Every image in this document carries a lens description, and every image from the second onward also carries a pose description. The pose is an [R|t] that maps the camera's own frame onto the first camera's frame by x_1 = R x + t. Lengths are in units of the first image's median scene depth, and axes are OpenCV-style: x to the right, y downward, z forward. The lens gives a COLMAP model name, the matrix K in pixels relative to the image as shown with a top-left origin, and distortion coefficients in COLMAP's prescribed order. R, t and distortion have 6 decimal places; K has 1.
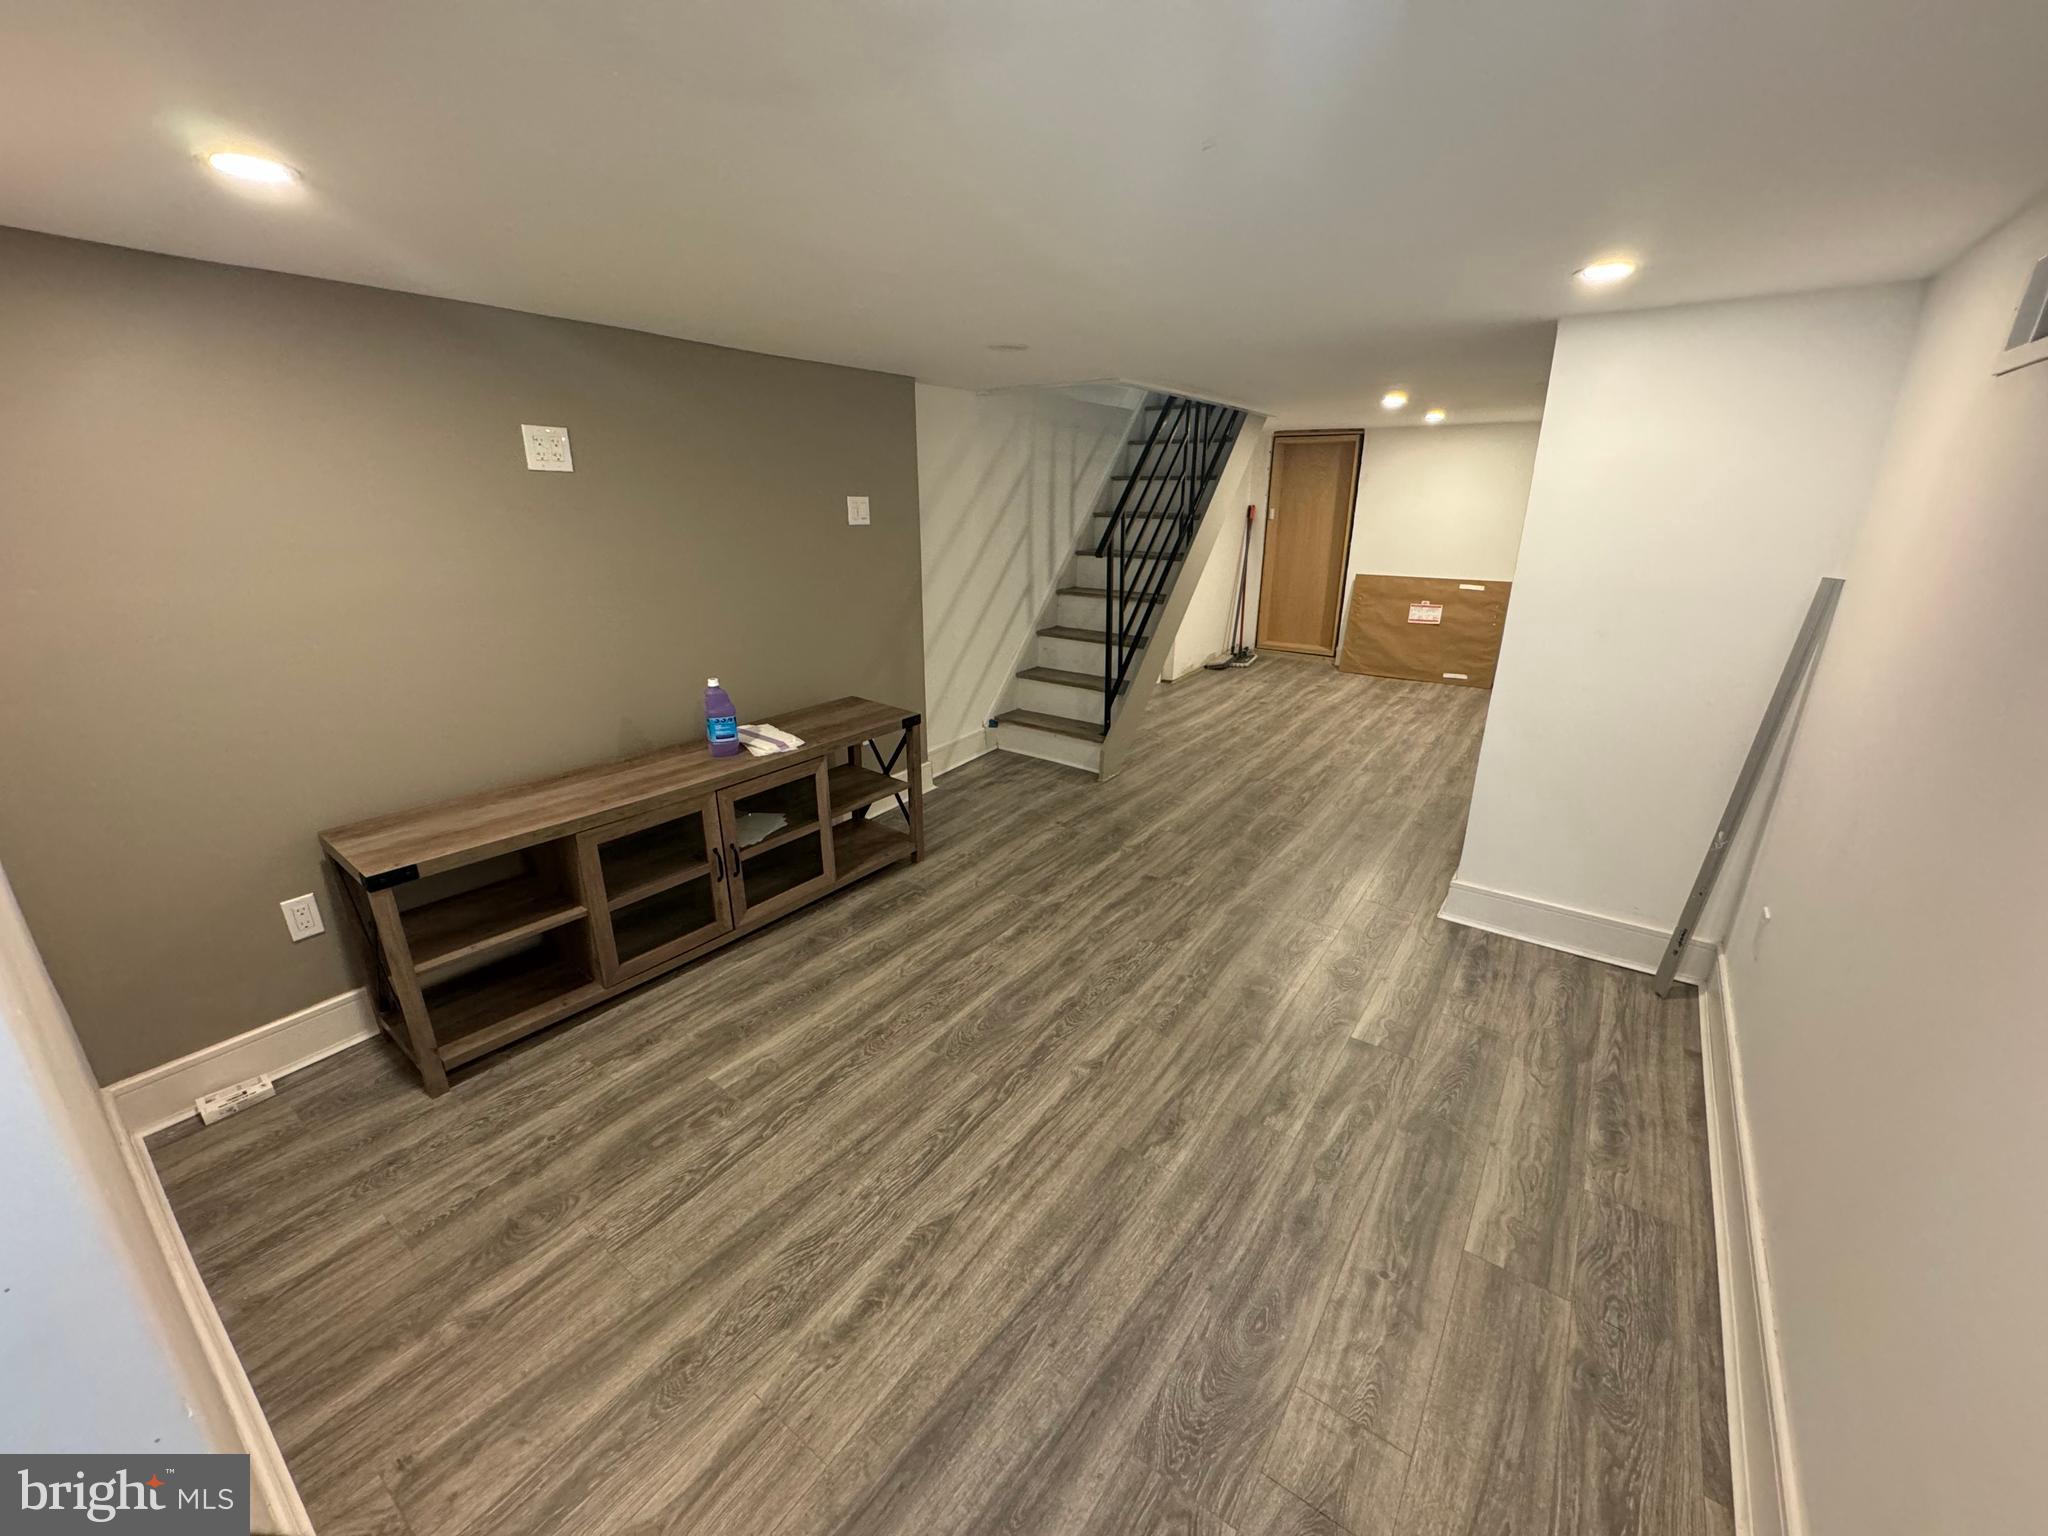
lens RADIAL K [[823.8, 0, 1027.5], [0, 823.8, 760.2], [0, 0, 1]] dist [0.006166, 0.000584]
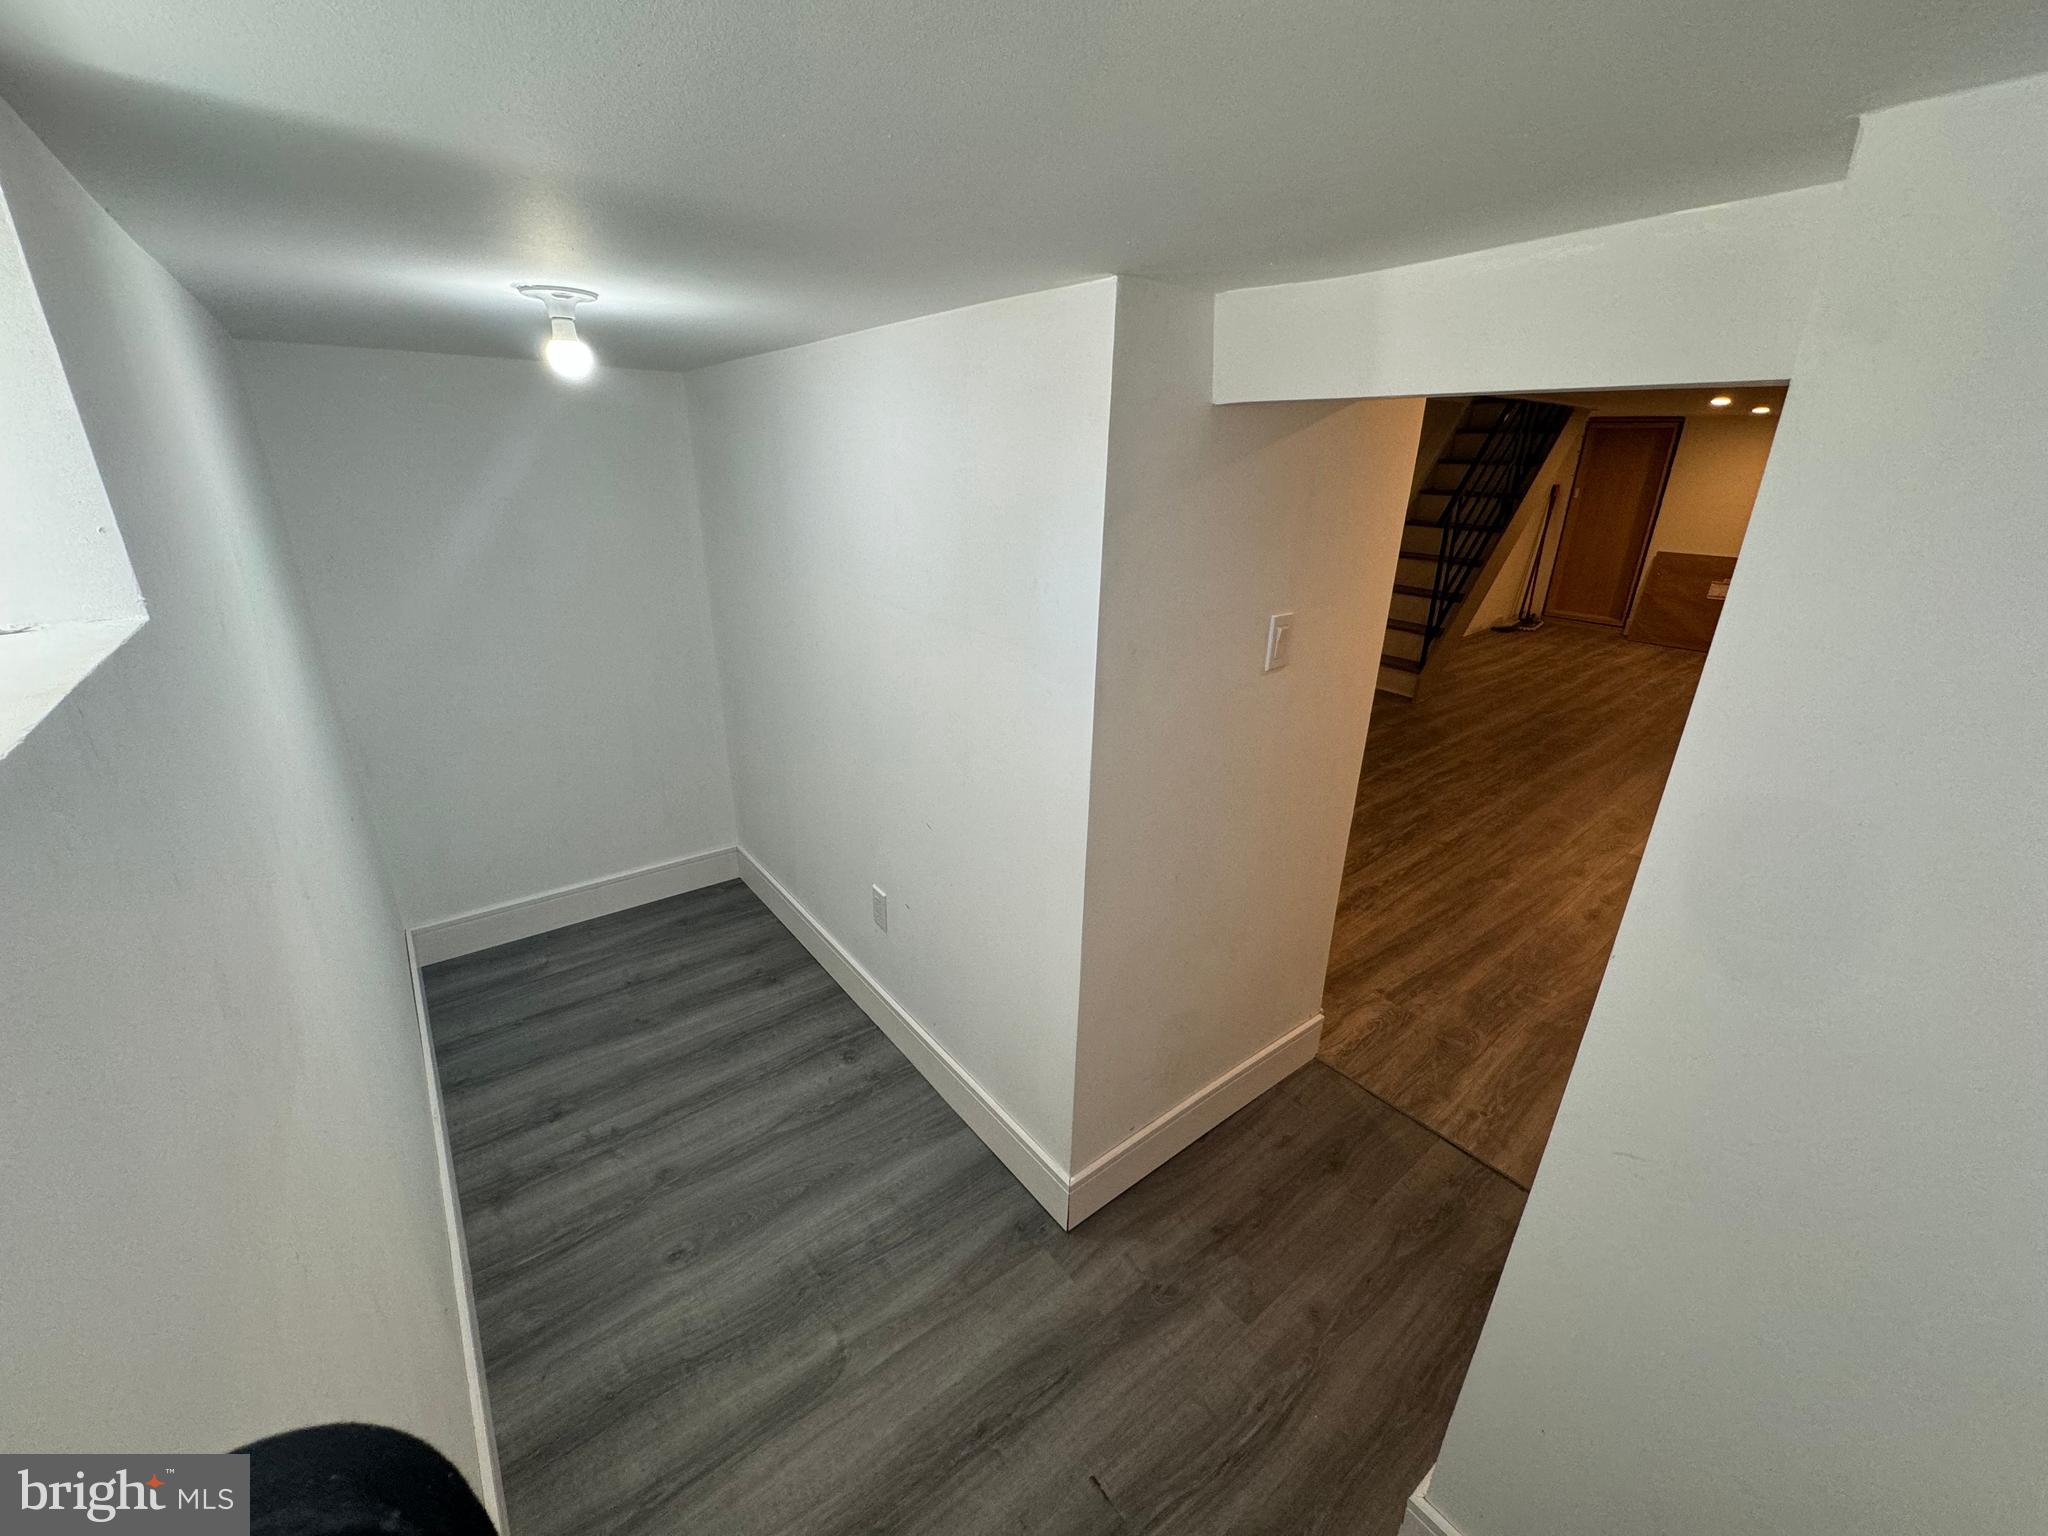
lens RADIAL K [[823.8, 0, 1024.1], [0, 823.8, 769.1], [0, 0, 1]] dist [0.006166, 0.000584]
pose [[0.966982, 0.103484, -0.232889, -0.265260], [-0.091592, 0.993906, 0.061340, 0.146672], [0.237818, -0.037984, 0.970567, -0.566541]]
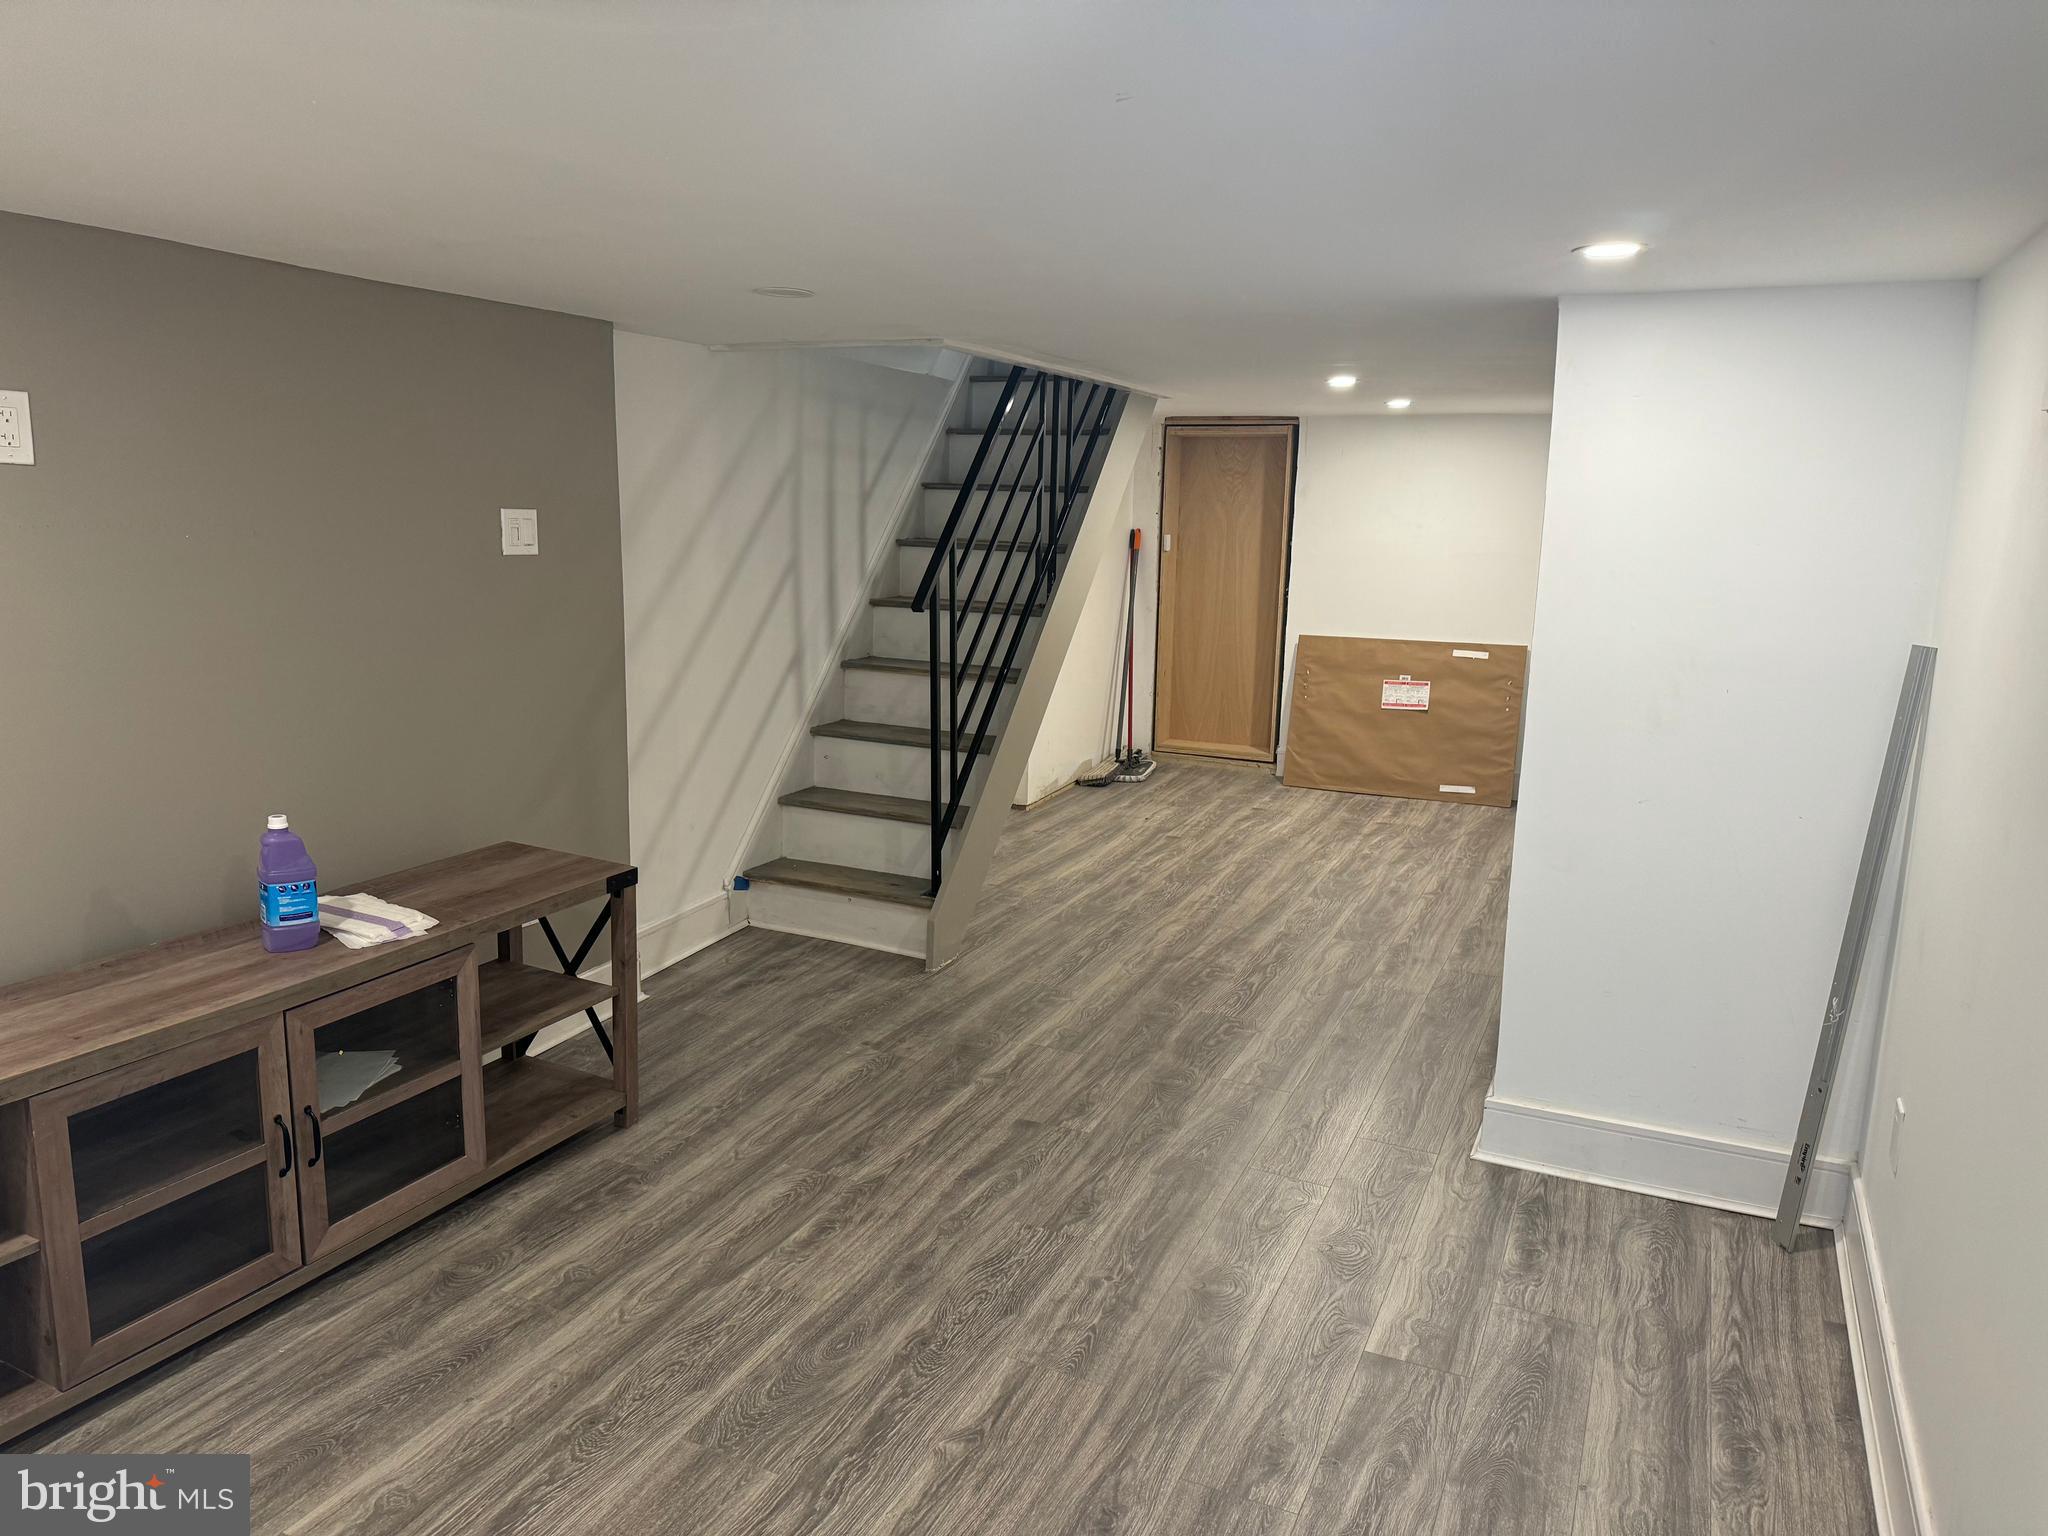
lens RADIAL K [[1435.5, 0, 1024.8], [0, 1435.5, 751.0], [0, 0, 1]] dist [0.080341, -0.094703]
pose [[0.981691, -0.014868, 0.189901, -0.055104], [0.041005, 0.990070, -0.134459, 0.013148], [-0.186016, 0.139784, 0.972552, -0.083717]]
